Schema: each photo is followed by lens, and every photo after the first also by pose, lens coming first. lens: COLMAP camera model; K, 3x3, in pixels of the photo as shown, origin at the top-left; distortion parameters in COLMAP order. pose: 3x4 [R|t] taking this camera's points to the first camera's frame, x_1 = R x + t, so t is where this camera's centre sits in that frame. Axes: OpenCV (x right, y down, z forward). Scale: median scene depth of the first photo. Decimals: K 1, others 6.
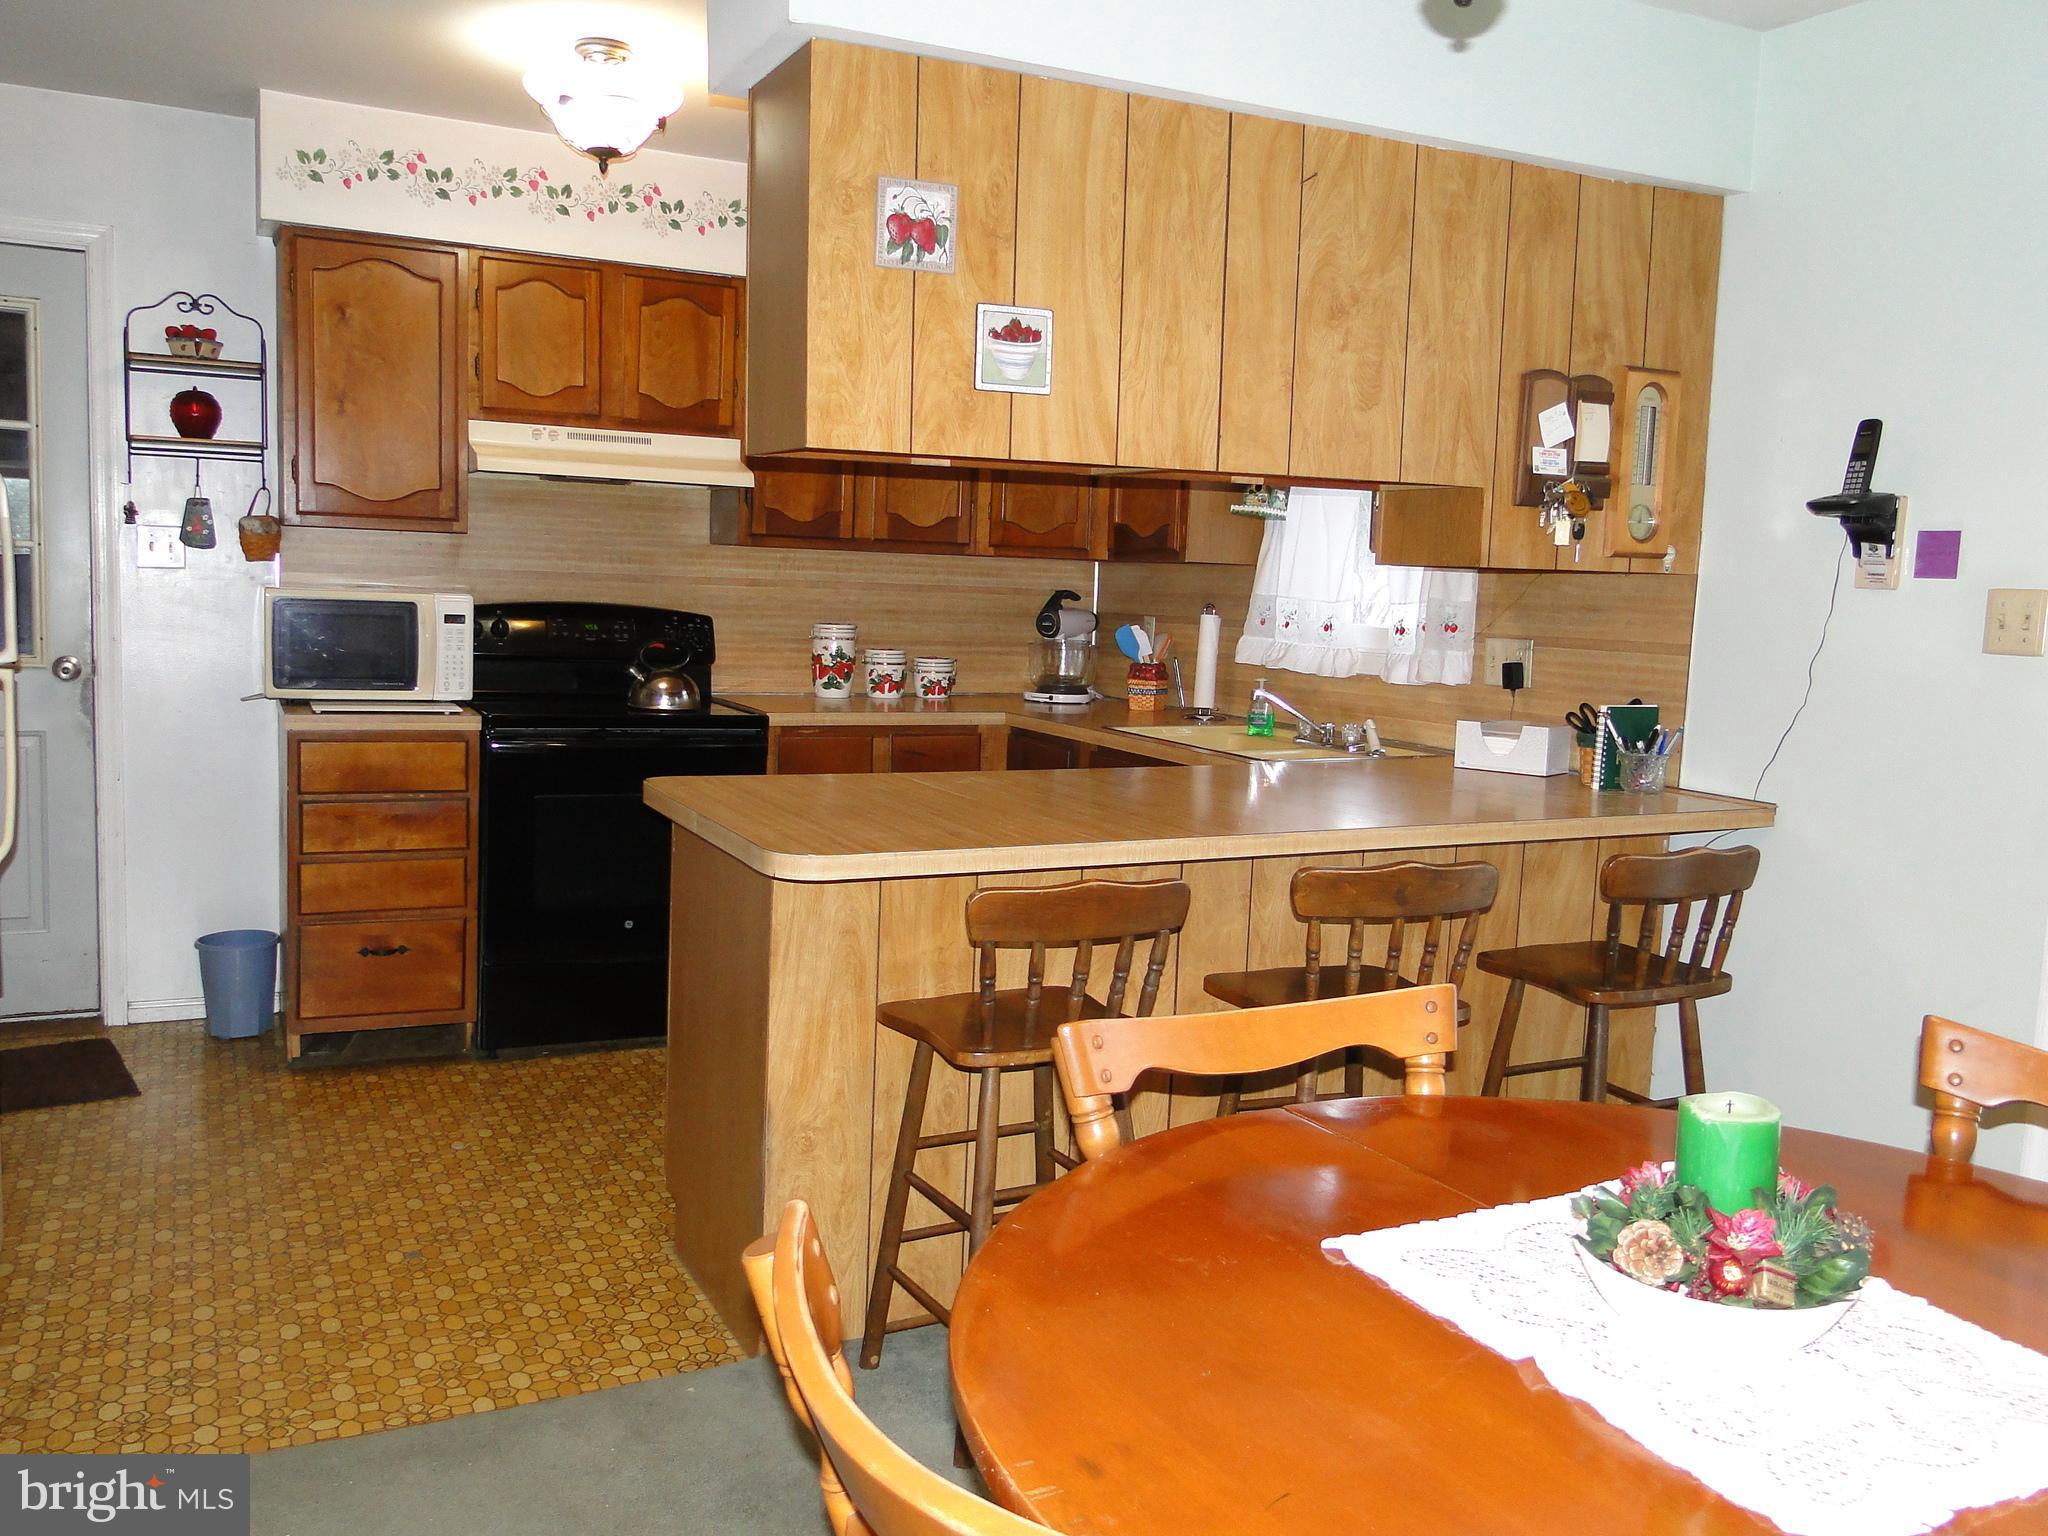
lens RADIAL K [[1700.5, 0, 1018.4], [0, 1700.5, 764.5], [0, 0, 1]] dist [0.003336, -0.002471]
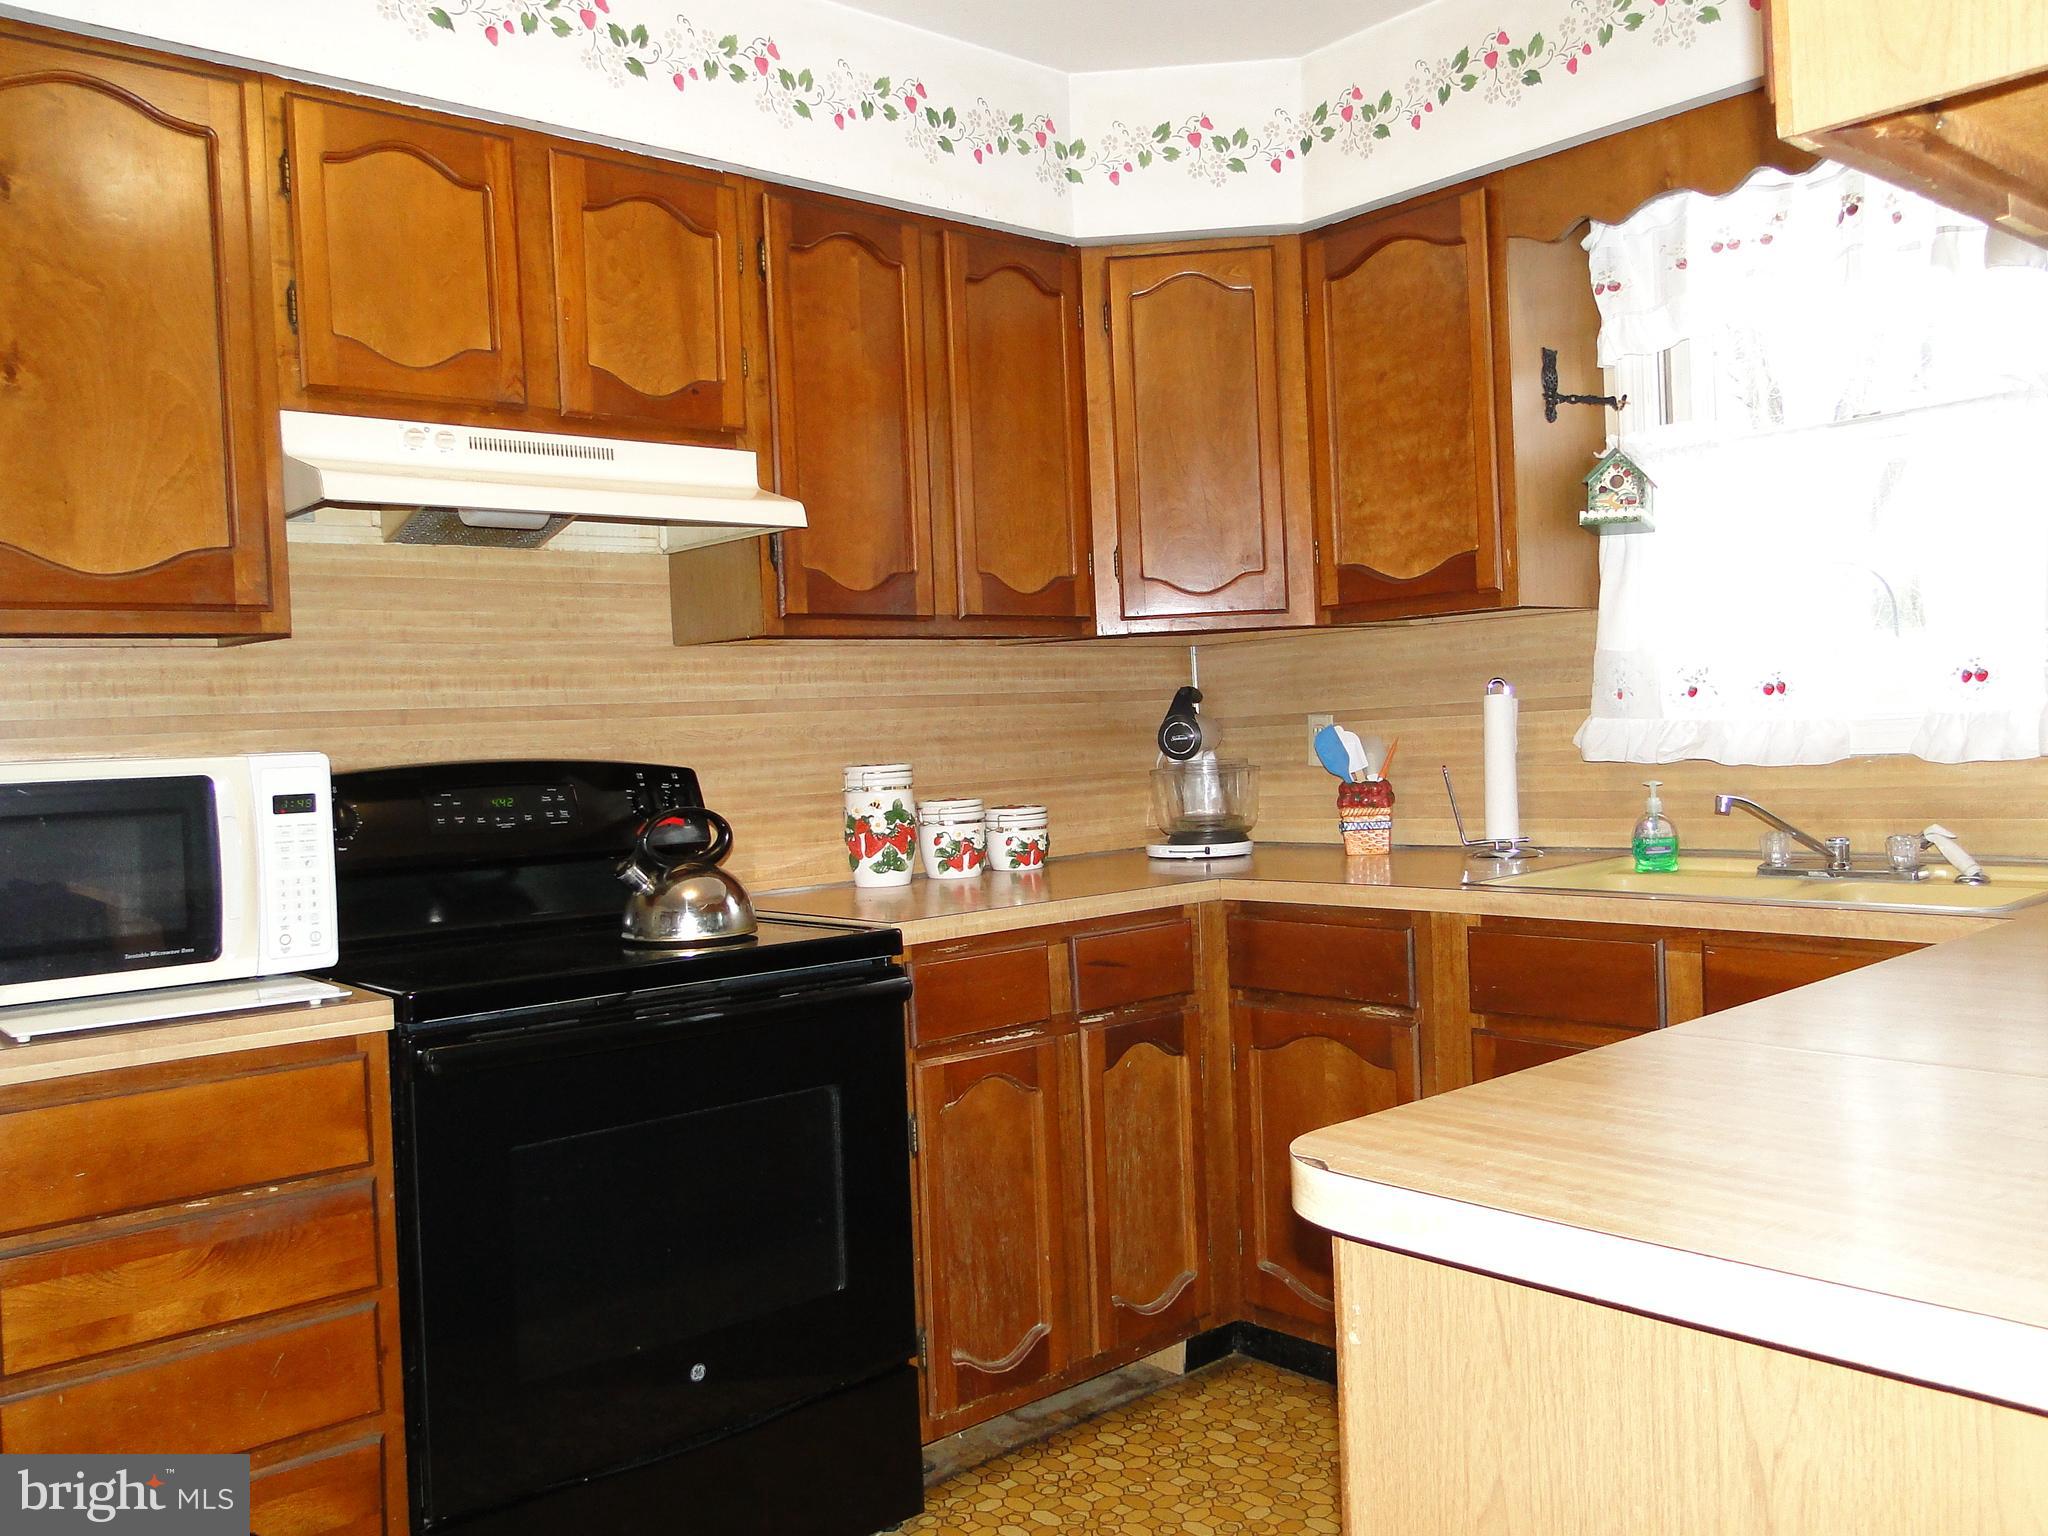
lens RADIAL K [[1700.5, 0, 1030.1], [0, 1700.5, 767.2], [0, 0, 1]] dist [0.003336, -0.002471]
pose [[0.962276, -0.087844, 0.257504, -0.226908], [0.110349, 0.991115, -0.074262, -0.032784], [-0.248692, 0.099876, 0.963419, 0.428116]]
